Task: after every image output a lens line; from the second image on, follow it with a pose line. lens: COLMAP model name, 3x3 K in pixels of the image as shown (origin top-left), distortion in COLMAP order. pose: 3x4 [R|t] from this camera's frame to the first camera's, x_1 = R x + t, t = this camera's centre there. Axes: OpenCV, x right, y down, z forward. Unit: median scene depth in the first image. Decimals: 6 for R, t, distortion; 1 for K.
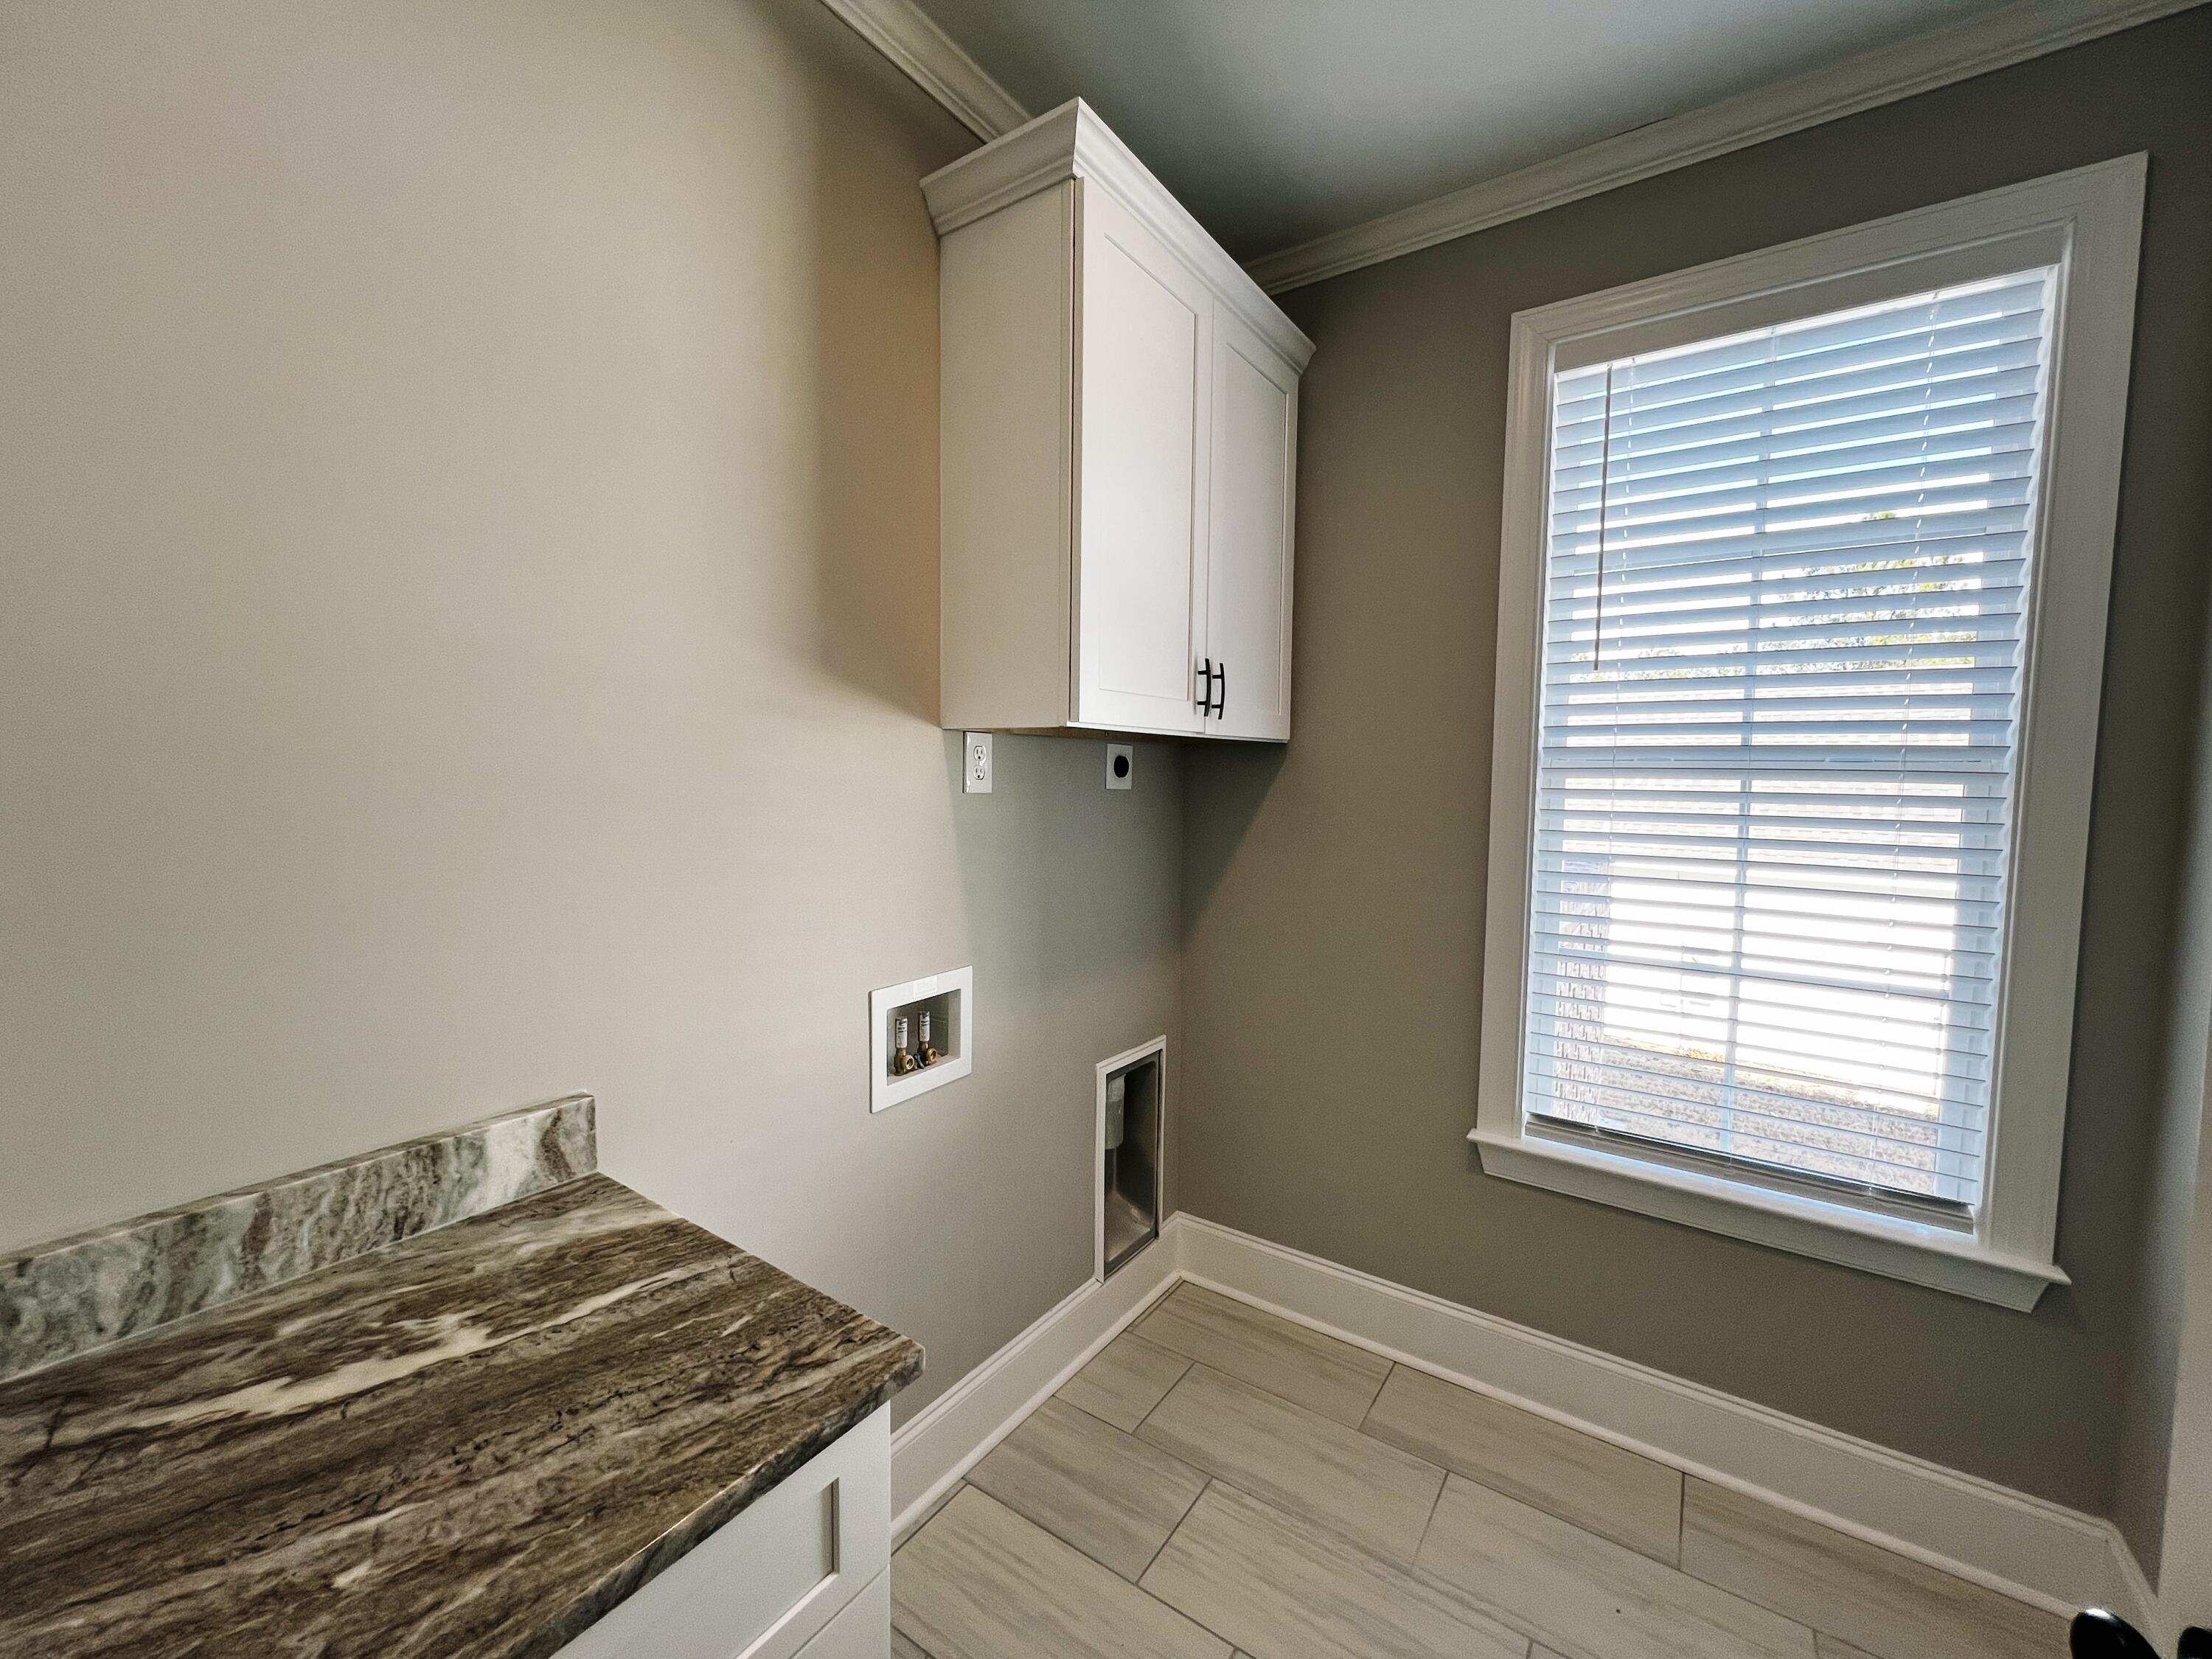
lens RADIAL K [[883.7, 0, 1106.8], [0, 883.7, 829.6], [0, 0, 1]] dist [-0.001156, 0.000091]
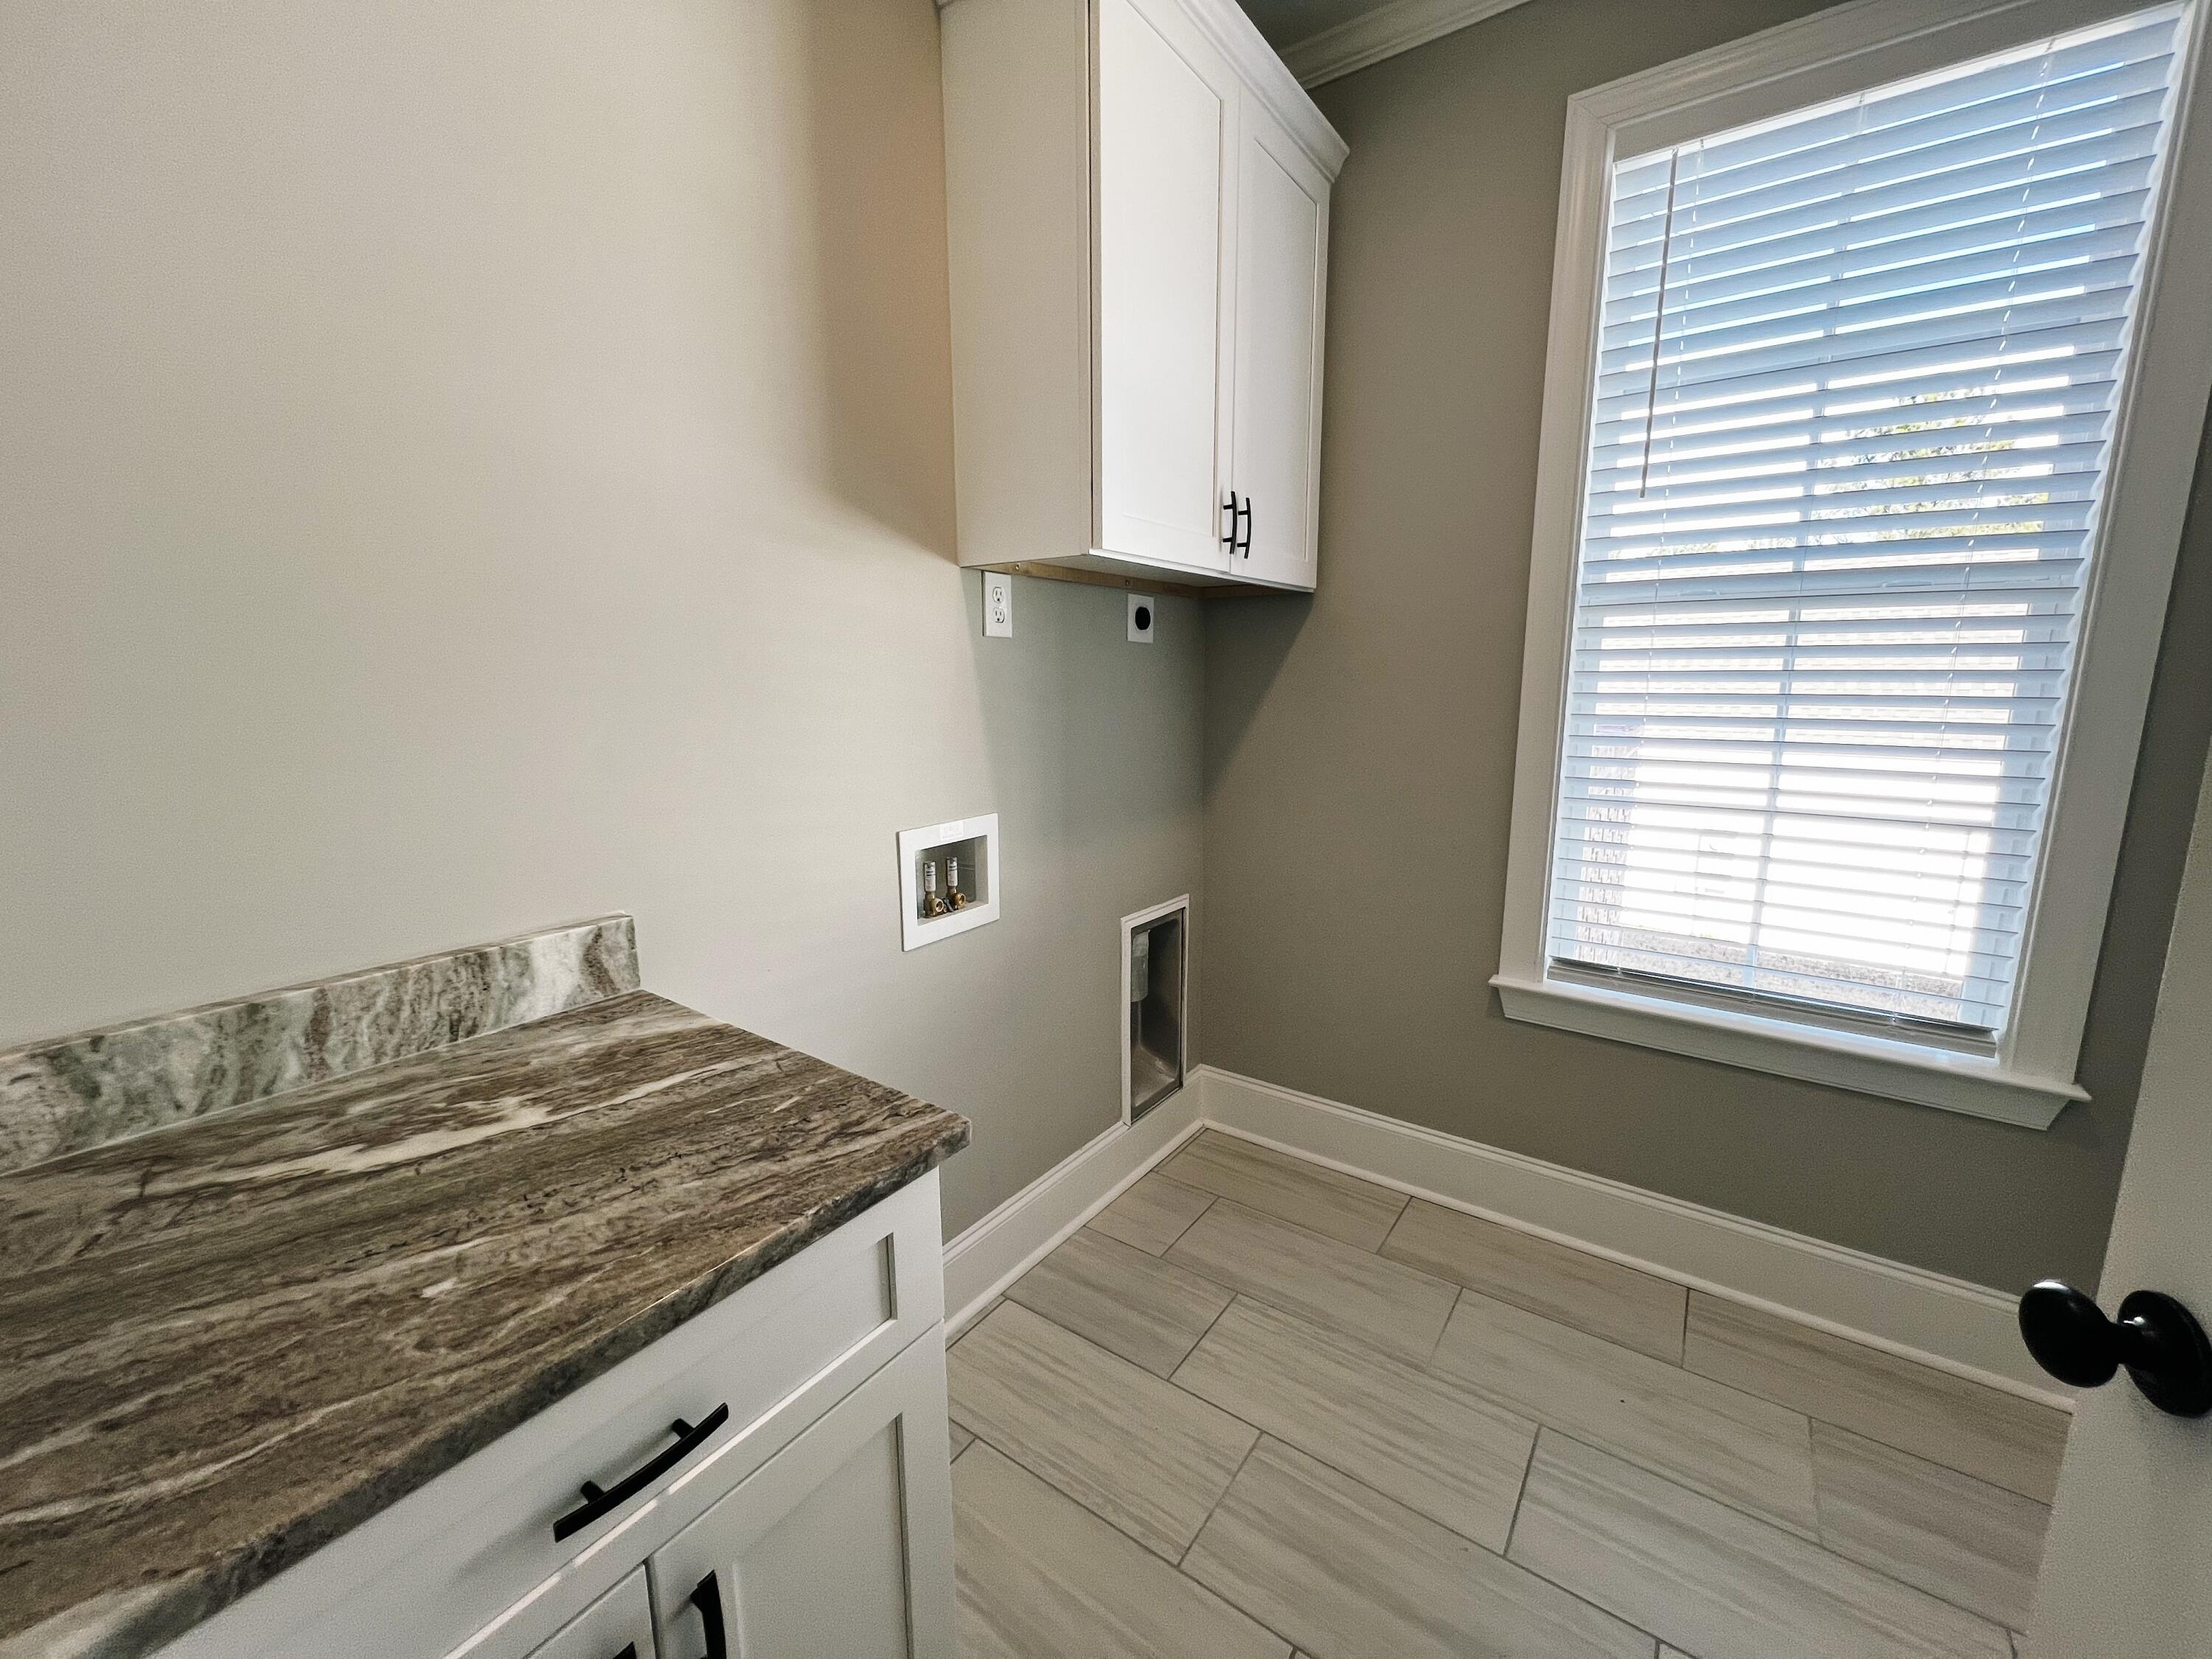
lens RADIAL K [[880.2, 0, 1106.1], [0, 880.2, 830.2], [0, 0, 1]] dist [-0.001013, 0.000277]
pose [[0.999763, -0.013113, -0.017383, -0.020870], [0.014915, 0.994039, 0.108000, 0.114383], [0.015863, -0.108234, 0.993999, 0.018097]]
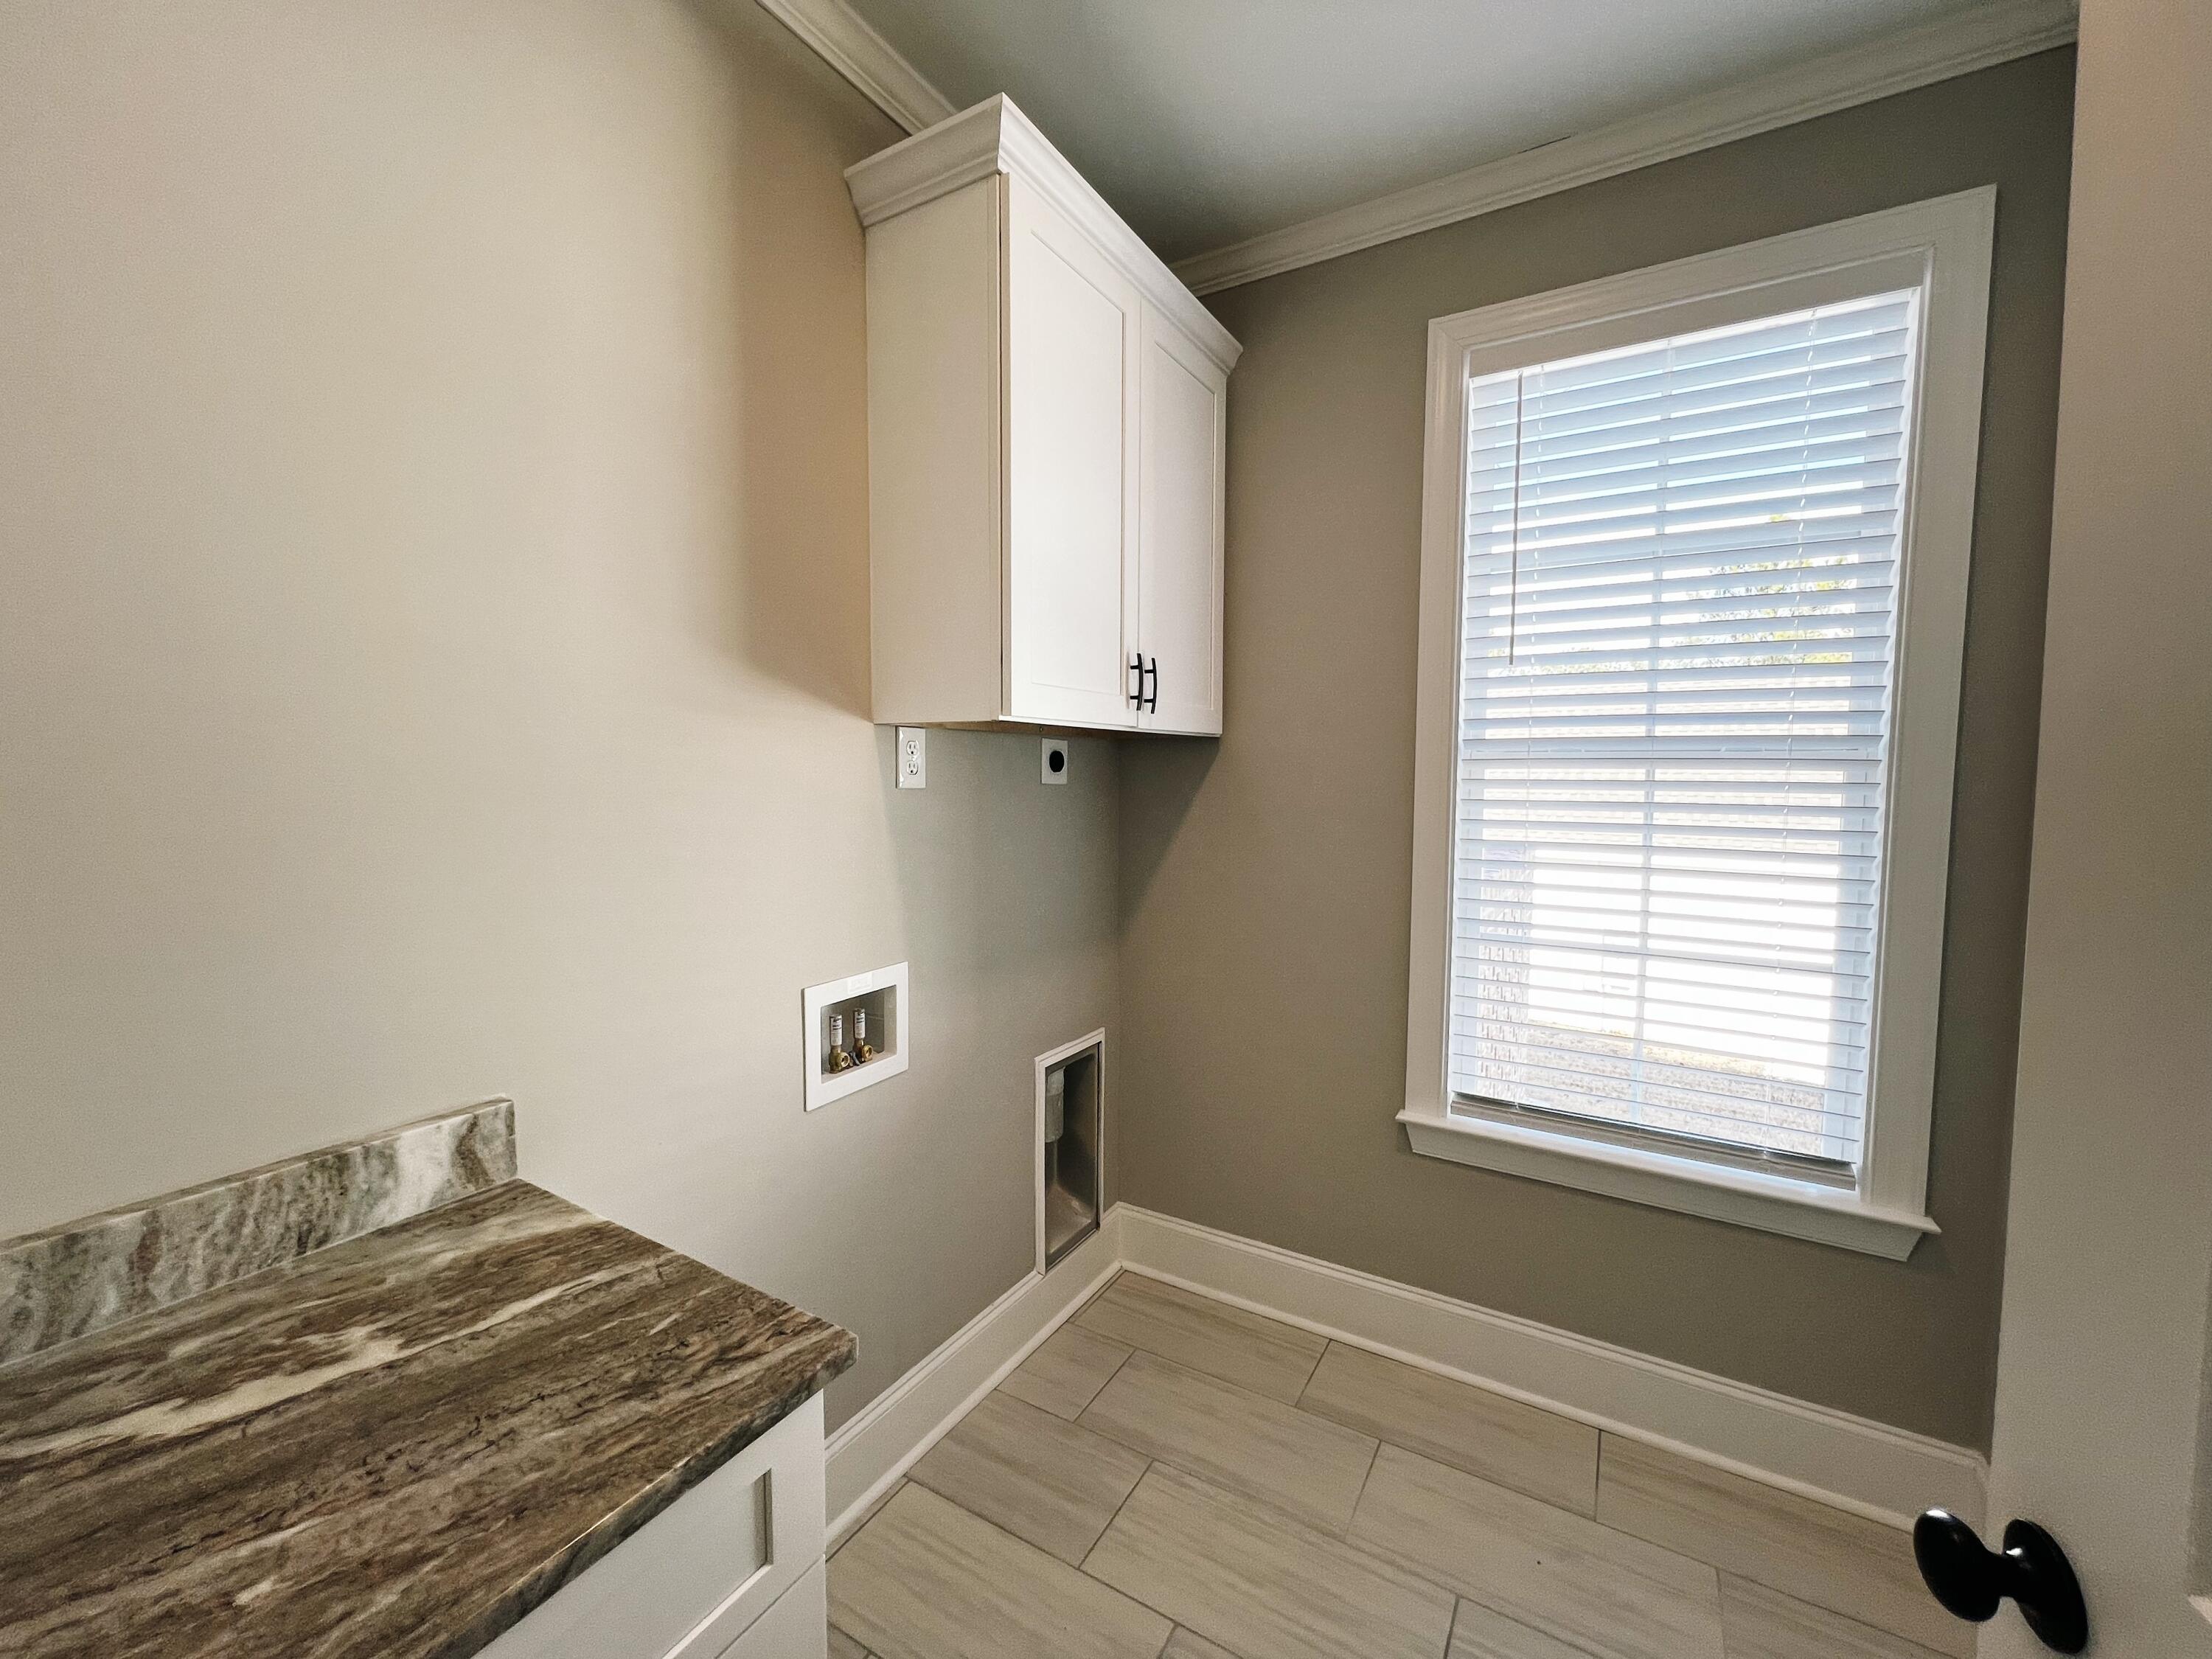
lens RADIAL K [[883.7, 0, 1106.8], [0, 883.7, 829.6], [0, 0, 1]] dist [-0.001156, 0.000091]
pose [[0.997793, -0.012193, 0.065267, 0.014072], [0.012063, 0.999924, 0.002394, 0.009701], [-0.065291, -0.001602, 0.997865, -0.014921]]
